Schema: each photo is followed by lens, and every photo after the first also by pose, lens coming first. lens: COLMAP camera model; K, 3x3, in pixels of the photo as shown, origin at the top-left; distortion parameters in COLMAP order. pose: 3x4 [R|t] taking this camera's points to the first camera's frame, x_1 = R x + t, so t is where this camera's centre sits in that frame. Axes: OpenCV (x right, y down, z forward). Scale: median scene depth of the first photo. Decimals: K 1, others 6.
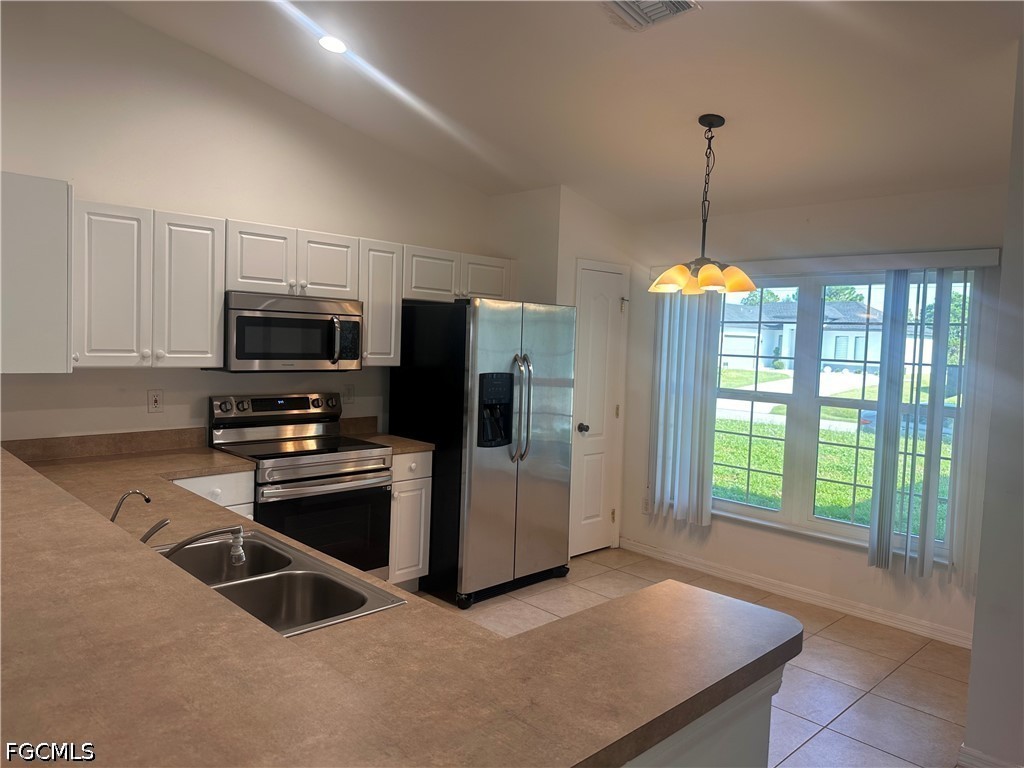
lens RADIAL K [[730.4, 0, 512.0], [0, 730.4, 384.0], [0, 0, 1]] dist [-0.000615, -0.000163]
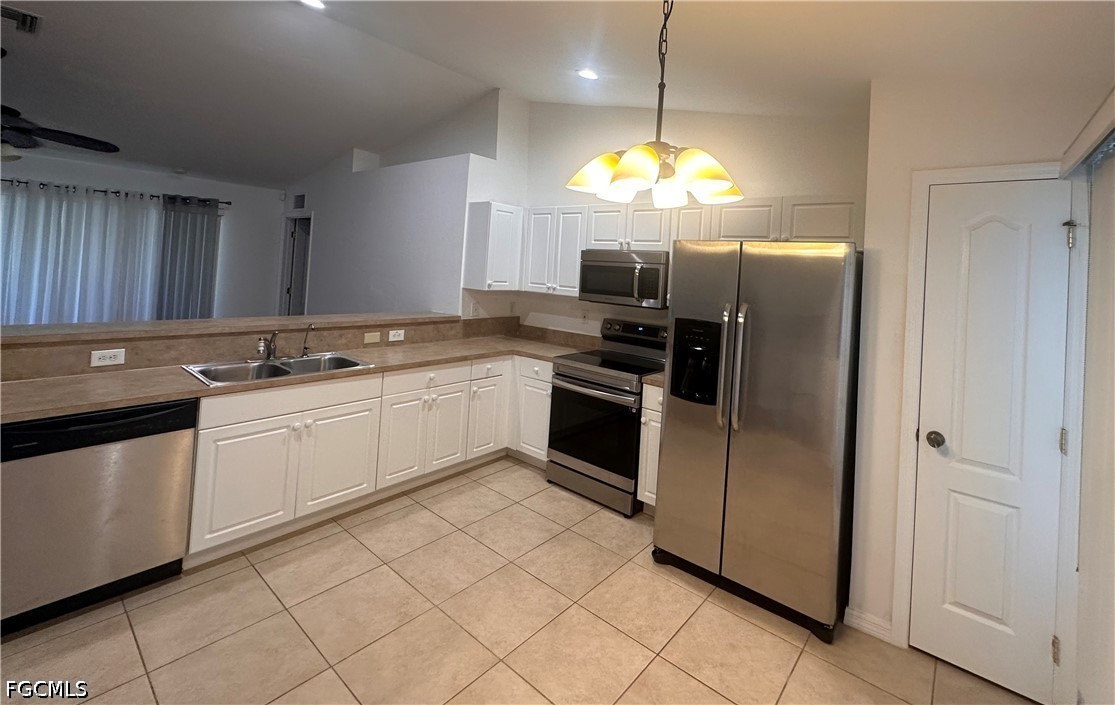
lens RADIAL K [[478.4, 0, 560.1], [0, 478.4, 250.2], [0, 0, 1]] dist [-0.000624, -0.000393]
pose [[0.093012, -0.055288, -0.994129, 0.590949], [-0.105543, 0.992284, -0.065060, -0.048699], [0.990055, 0.110975, 0.086459, 0.786786]]
